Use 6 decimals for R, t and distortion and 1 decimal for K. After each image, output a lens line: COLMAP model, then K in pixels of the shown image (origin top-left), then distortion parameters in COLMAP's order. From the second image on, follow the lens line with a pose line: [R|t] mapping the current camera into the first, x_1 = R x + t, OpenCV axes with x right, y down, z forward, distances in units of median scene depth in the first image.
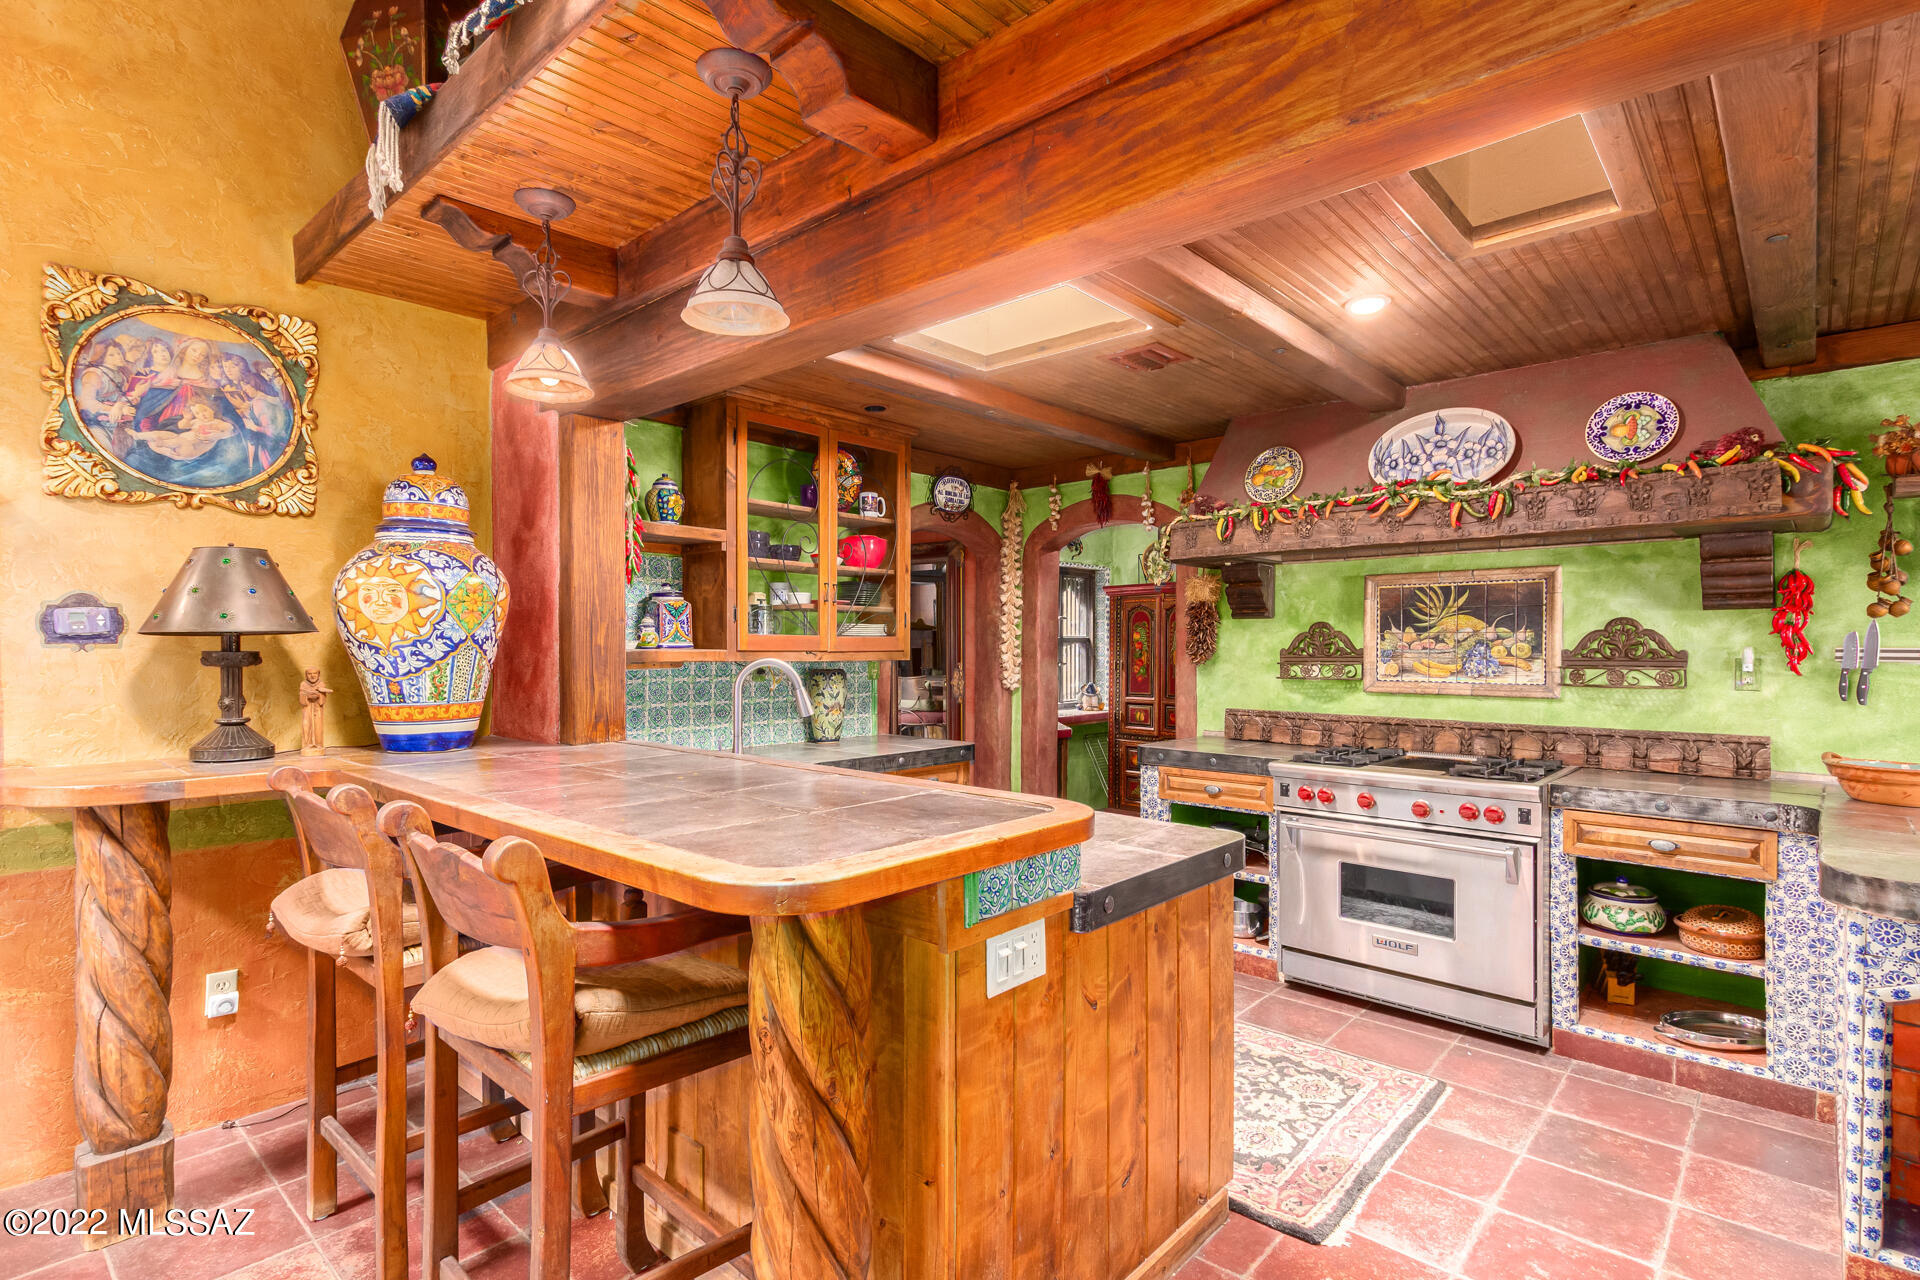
lens RADIAL K [[941.4, 0, 957.3], [0, 941.4, 651.0], [0, 0, 1]] dist [0.013765, -0.006422]
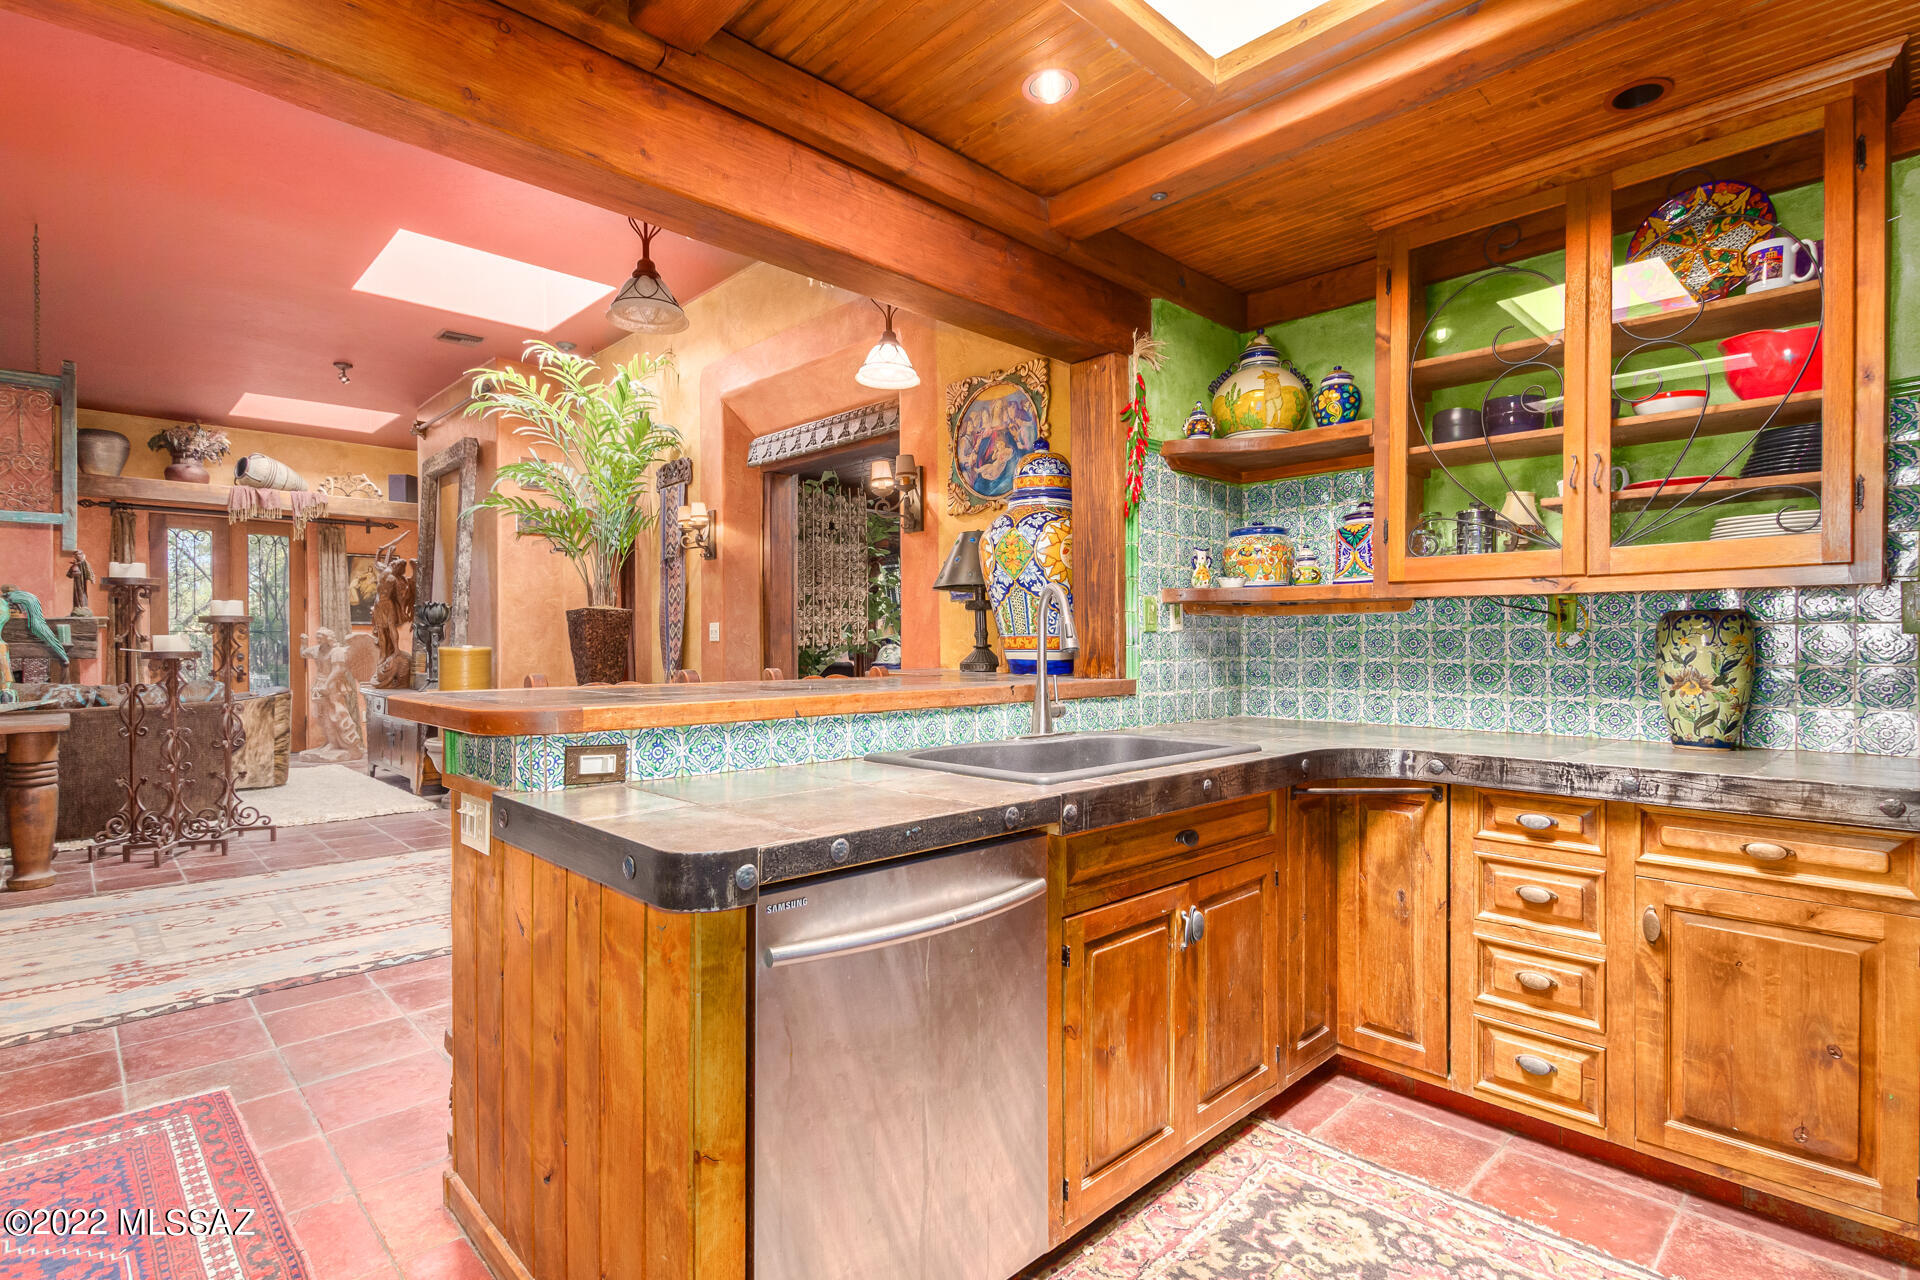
lens RADIAL K [[941.4, 0, 950.1], [0, 941.4, 644.3], [0, 0, 1]] dist [0.013765, -0.006422]
pose [[-0.091171, -0.001947, -0.995833, 0.689544], [-0.005944, 0.999981, -0.001411, 0.067636], [0.995818, 0.005791, -0.091181, 1.005478]]
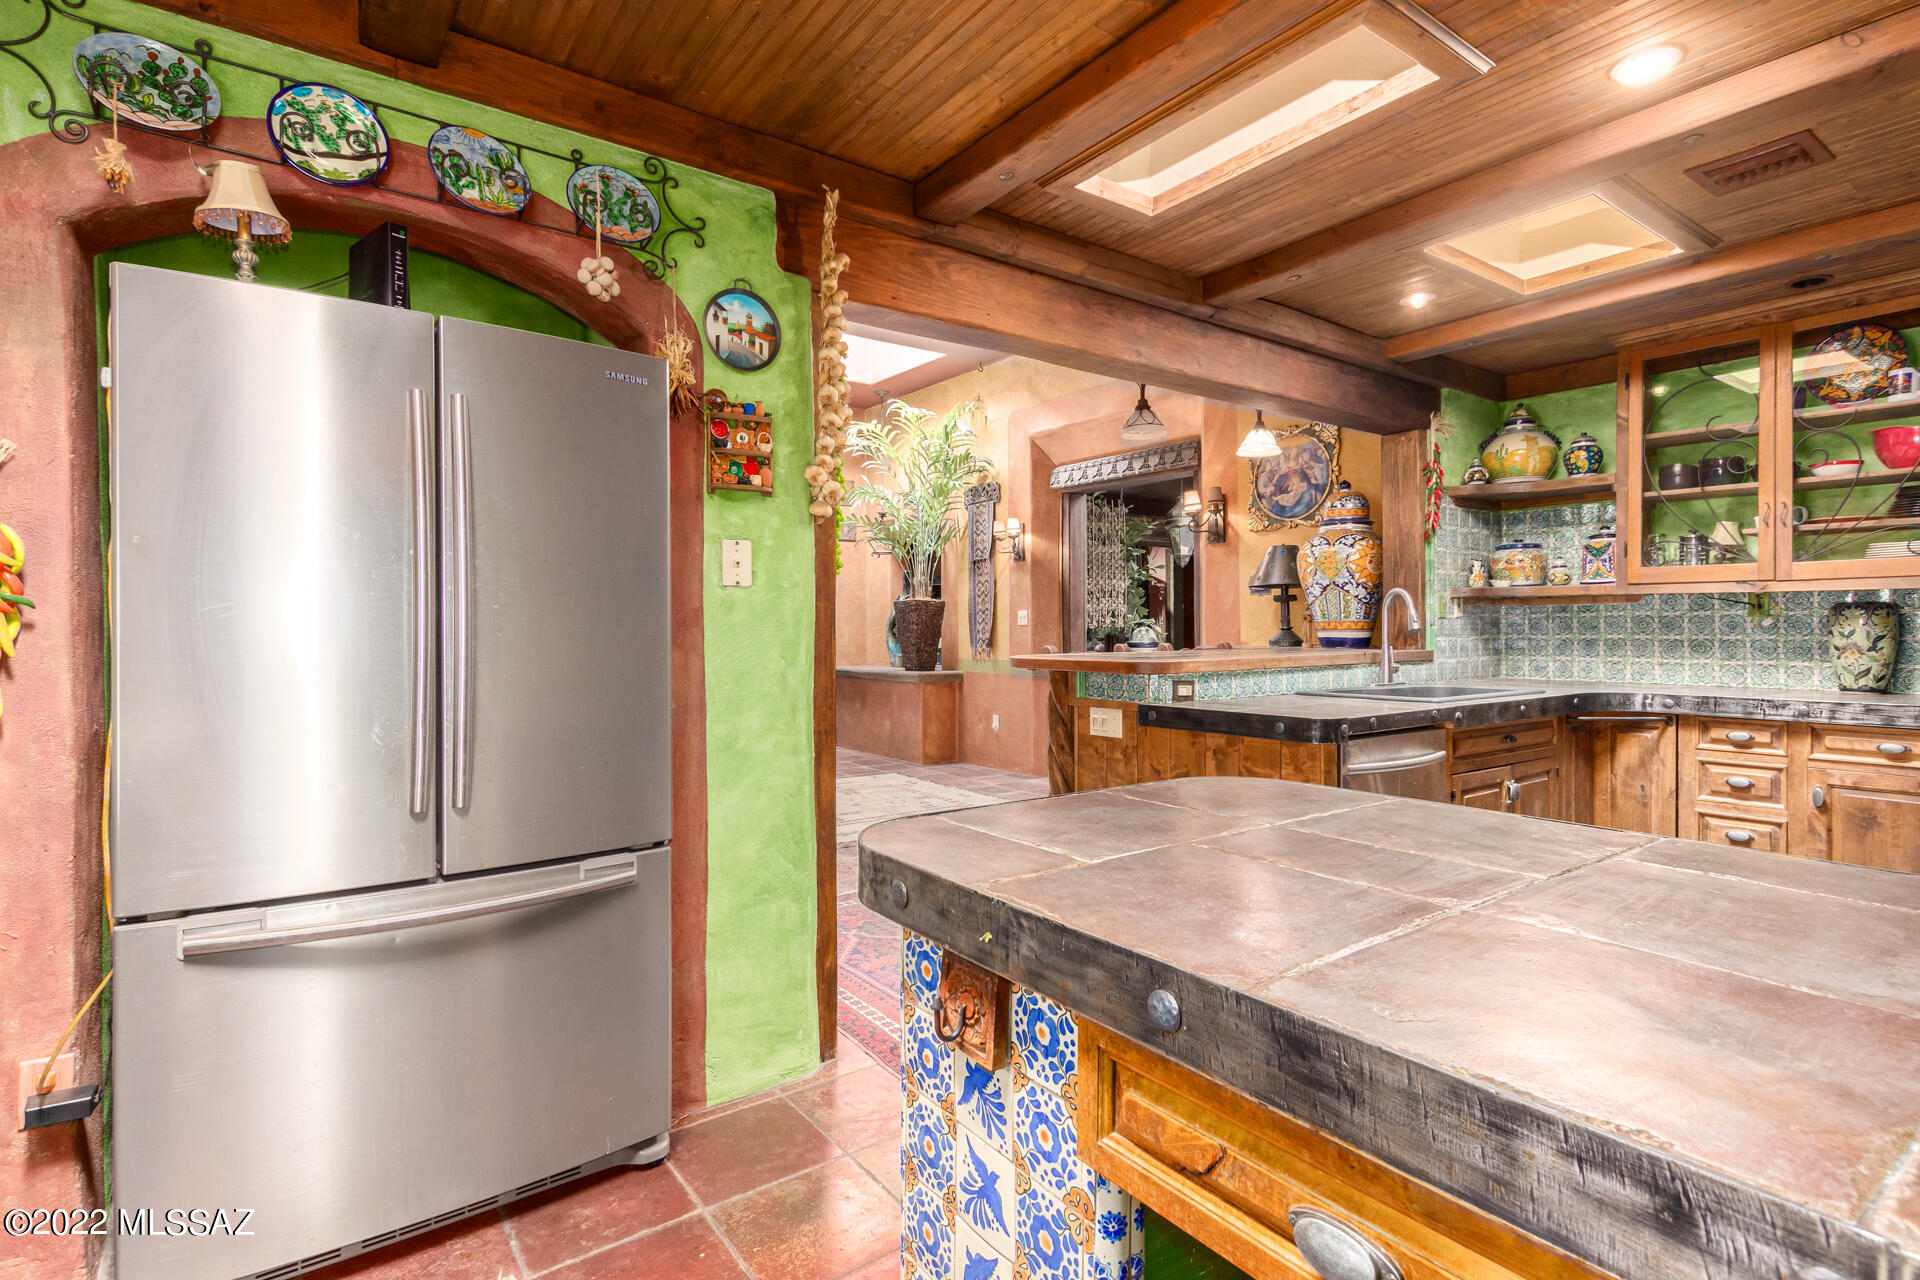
lens RADIAL K [[941.4, 0, 928.5], [0, 941.4, 627.5], [0, 0, 1]] dist [0.013765, -0.006422]
pose [[-0.242475, -0.001188, -0.970157, 1.337897], [-0.002729, 0.999996, -0.000542, 0.070003], [0.970154, 0.002516, -0.242478, 0.683022]]
